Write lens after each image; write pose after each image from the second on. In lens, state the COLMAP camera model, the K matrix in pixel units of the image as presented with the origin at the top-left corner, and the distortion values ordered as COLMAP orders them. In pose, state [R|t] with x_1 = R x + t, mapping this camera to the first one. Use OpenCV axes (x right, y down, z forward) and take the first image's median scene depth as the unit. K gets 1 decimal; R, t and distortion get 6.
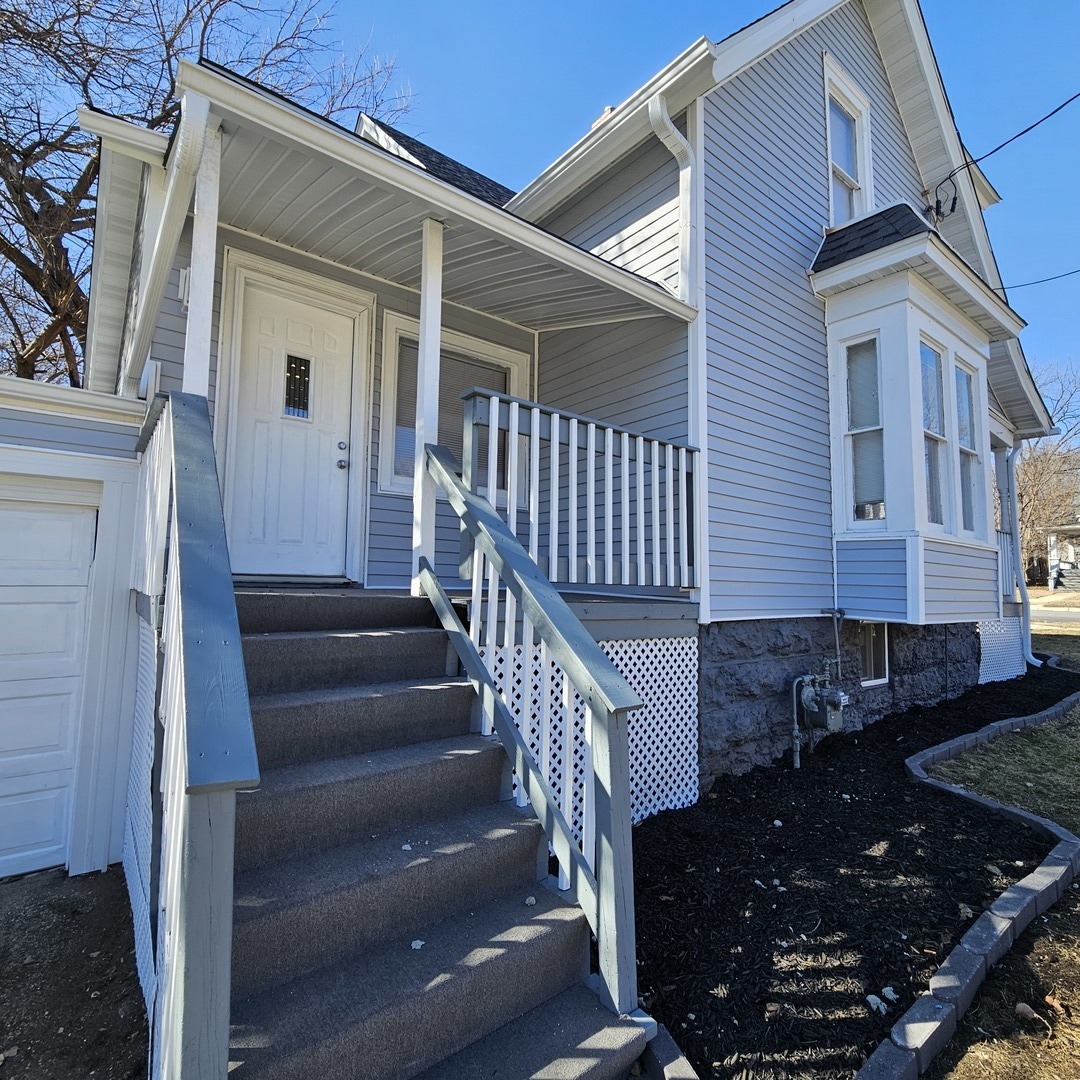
lens RADIAL K [[589.5, 0, 539.6], [0, 589.5, 534.6], [0, 0, 1]] dist [0.001152, -0.001315]
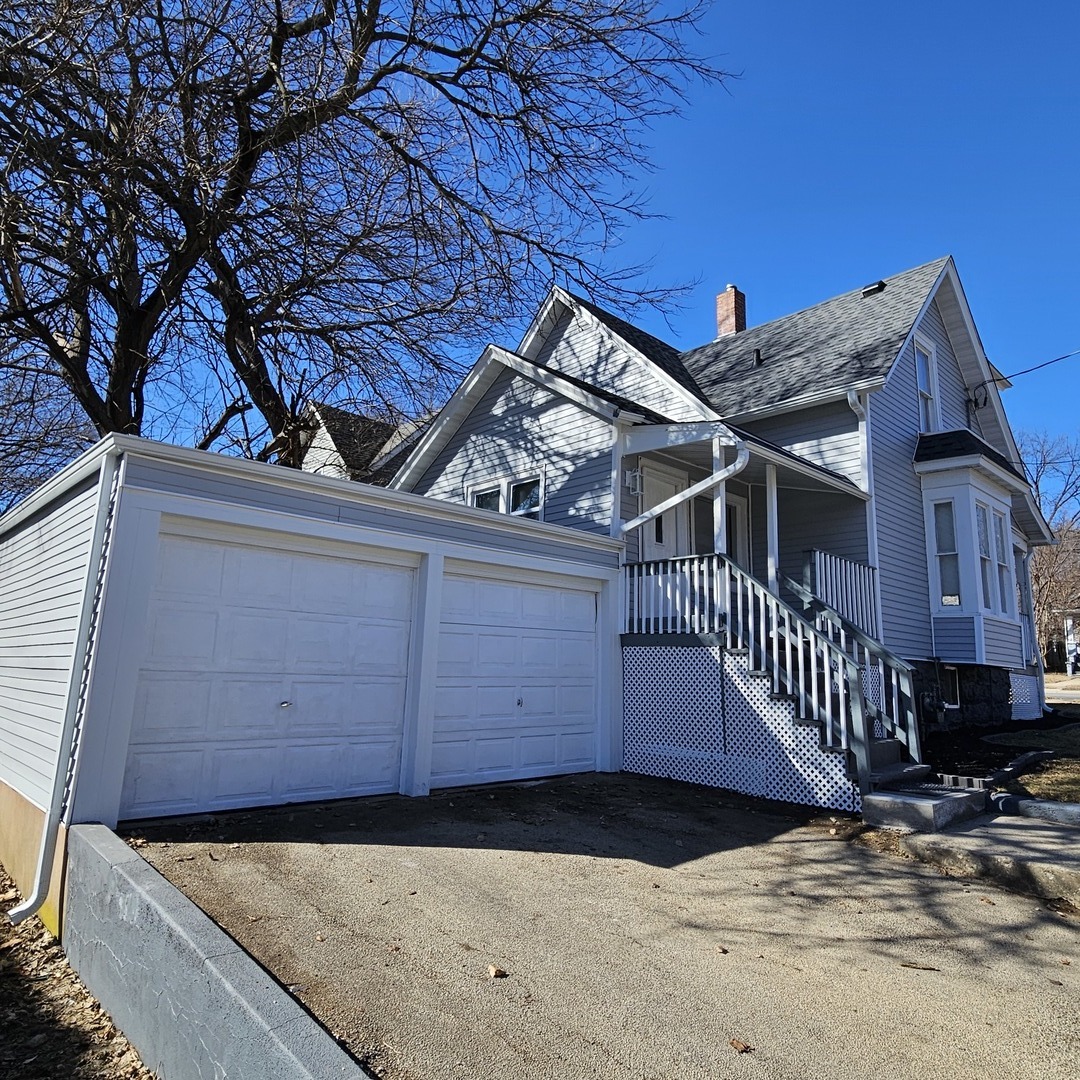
lens RADIAL K [[739.7, 0, 541.4], [0, 739.7, 542.1], [0, 0, 1]] dist [0.007733, -0.000459]
pose [[0.995238, 0.026665, 0.093757, -0.777481], [-0.018262, 0.995831, -0.089372, 0.005172], [-0.095749, 0.087234, 0.991576, -0.971683]]
